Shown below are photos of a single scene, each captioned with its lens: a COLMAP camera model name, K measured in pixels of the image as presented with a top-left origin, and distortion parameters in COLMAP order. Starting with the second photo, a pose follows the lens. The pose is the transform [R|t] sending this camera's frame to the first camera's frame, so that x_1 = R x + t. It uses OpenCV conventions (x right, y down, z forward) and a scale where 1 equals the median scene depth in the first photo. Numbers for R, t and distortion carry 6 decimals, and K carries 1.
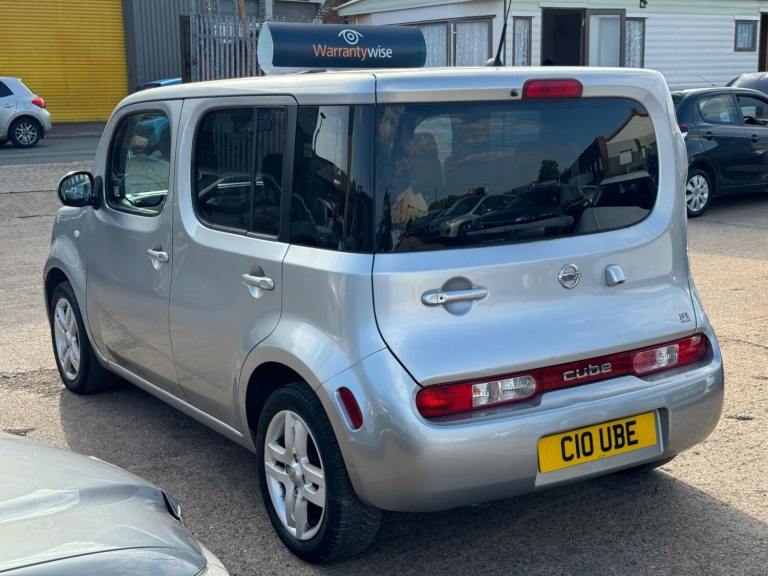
lens RADIAL K [[1071.0, 0, 382.1], [0, 1071.0, 307.3], [0, 0, 1]] dist [0.181628, -0.347669]
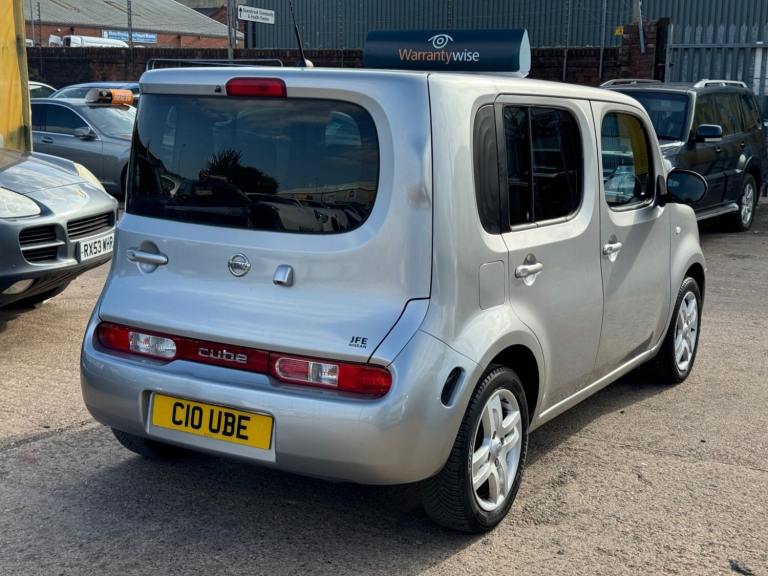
lens RADIAL K [[1071.0, 0, 382.1], [0, 1071.0, 307.3], [0, 0, 1]] dist [0.181628, -0.347669]
pose [[0.451677, 0.196604, -0.870250, 1.166496], [-0.208059, 0.971735, 0.111545, -0.135593], [0.867583, 0.130681, 0.479816, 0.623629]]
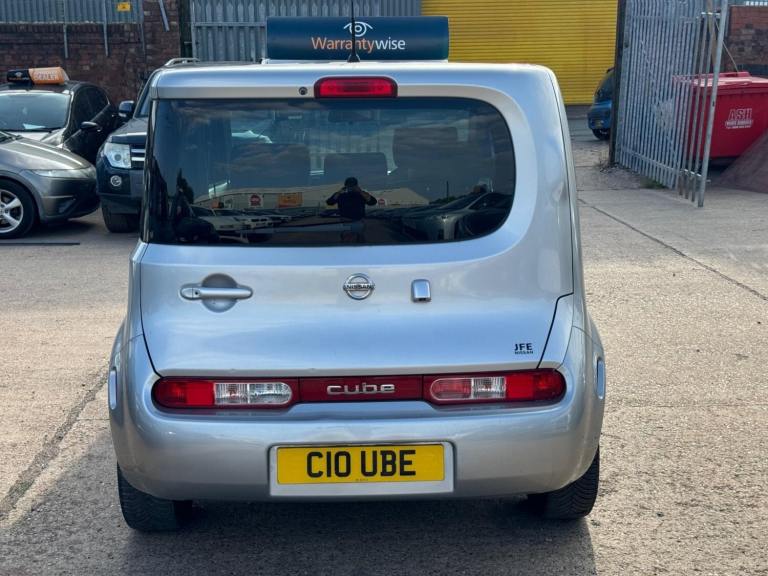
lens RADIAL K [[1071.0, 0, 382.1], [0, 1071.0, 307.3], [0, 0, 1]] dist [0.181628, -0.347669]
pose [[0.859801, 0.115449, -0.497407, 0.664217], [-0.106741, 0.993221, 0.046020, -0.056504], [0.499348, 0.013526, 0.866296, 0.195396]]
